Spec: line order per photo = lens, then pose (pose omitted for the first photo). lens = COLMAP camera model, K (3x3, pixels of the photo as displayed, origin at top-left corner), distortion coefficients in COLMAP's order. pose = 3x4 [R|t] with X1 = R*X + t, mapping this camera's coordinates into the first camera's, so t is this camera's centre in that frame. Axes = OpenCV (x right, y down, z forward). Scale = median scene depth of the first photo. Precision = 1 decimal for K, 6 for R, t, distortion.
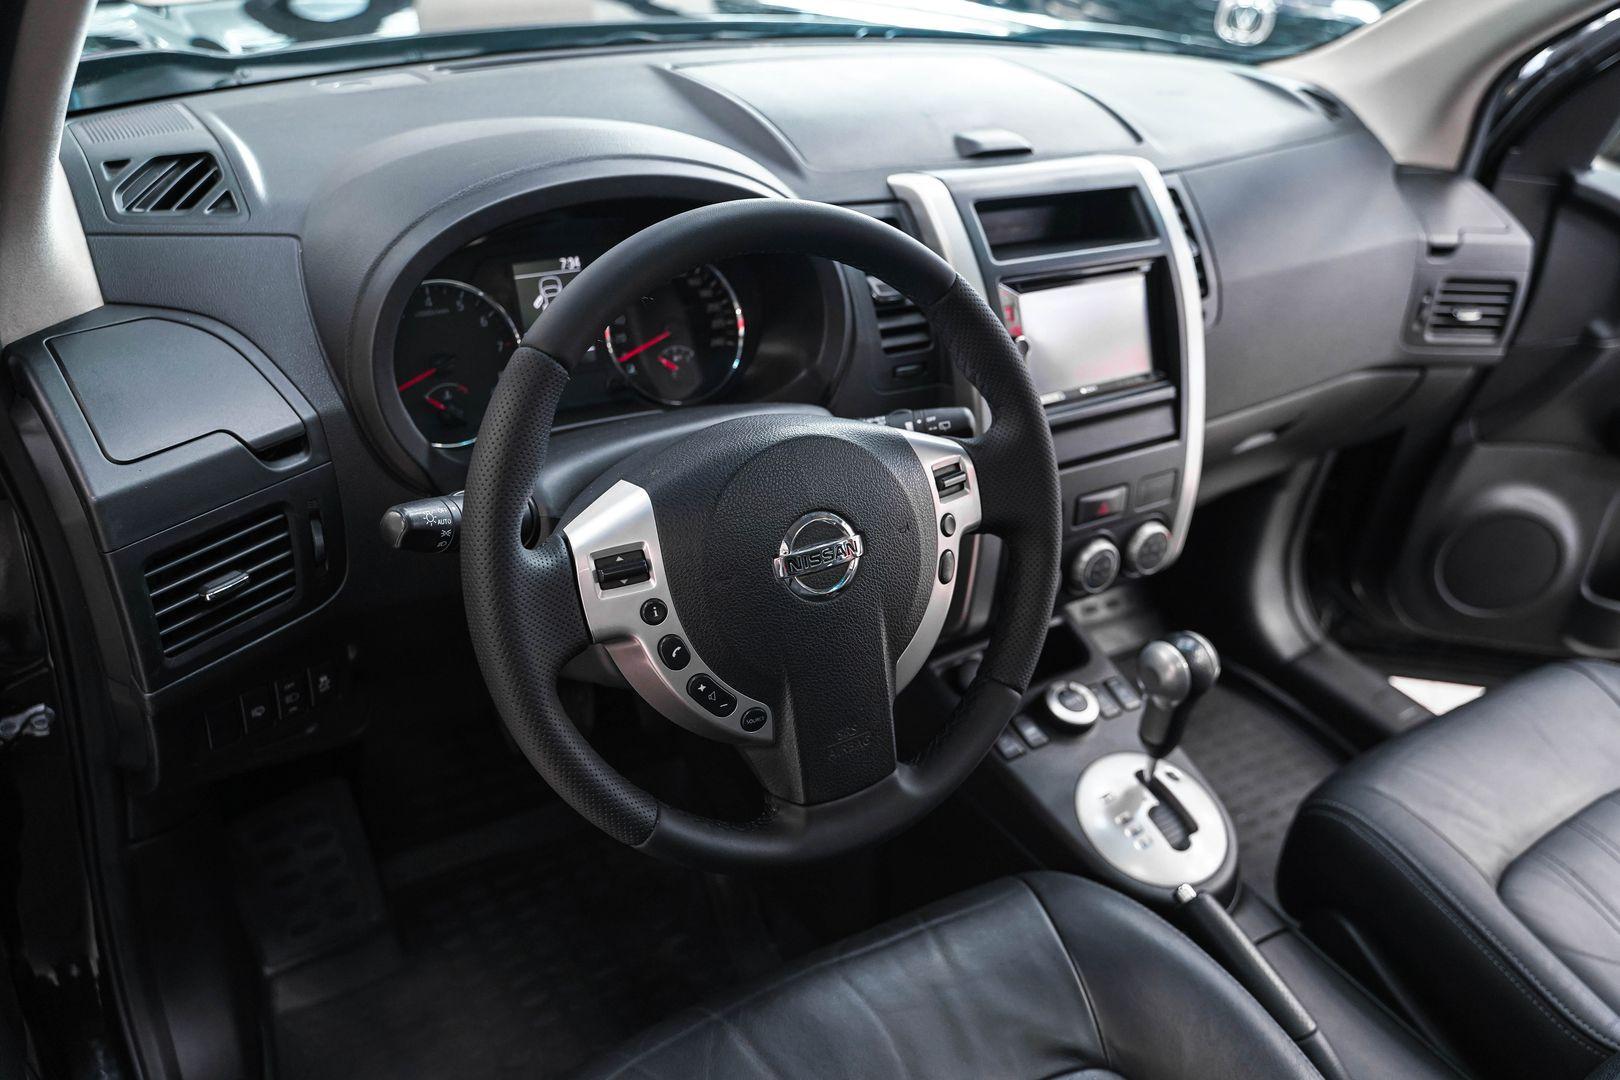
lens RADIAL K [[1326.3, 0, 809.0], [0, 1326.3, 530.6], [0, 0, 1]] dist [-0.118560, 0.080738]
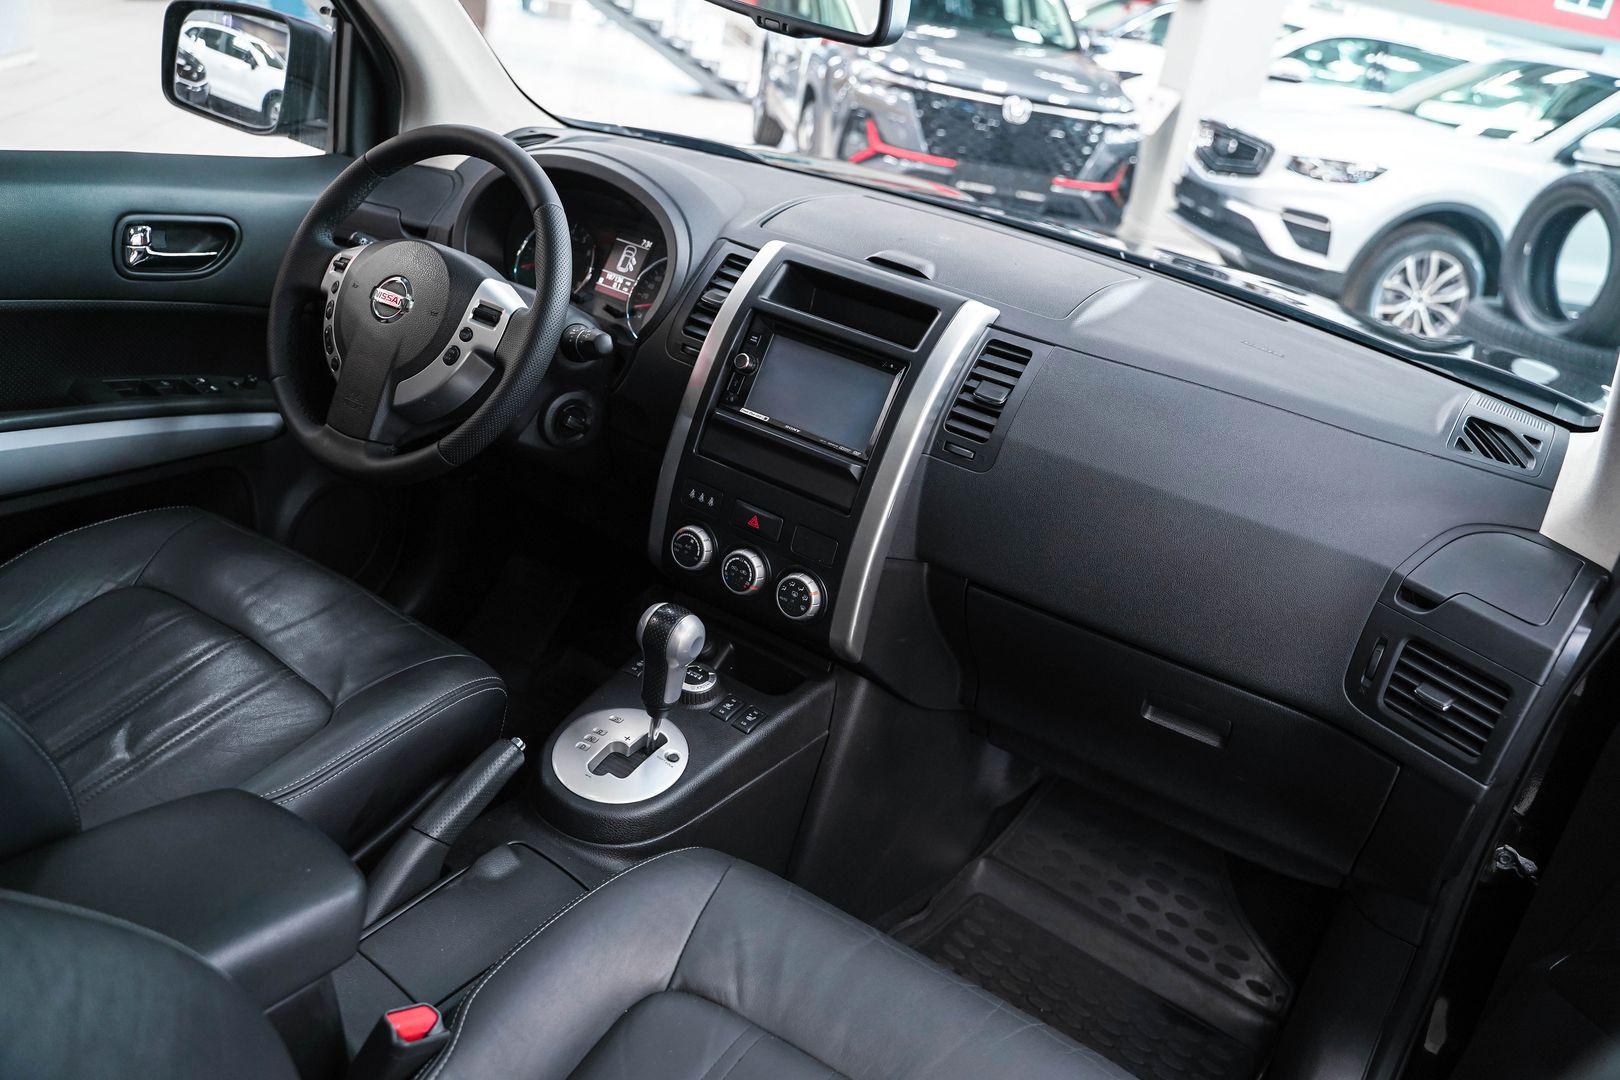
lens RADIAL K [[1326.3, 0, 814.6], [0, 1326.3, 531.4], [0, 0, 1]] dist [-0.118560, 0.080738]
pose [[0.428489, 0.341091, -0.836692, 1.235773], [-0.584486, 0.810804, 0.031209, -0.078021], [0.689038, 0.475662, 0.546783, 0.379763]]
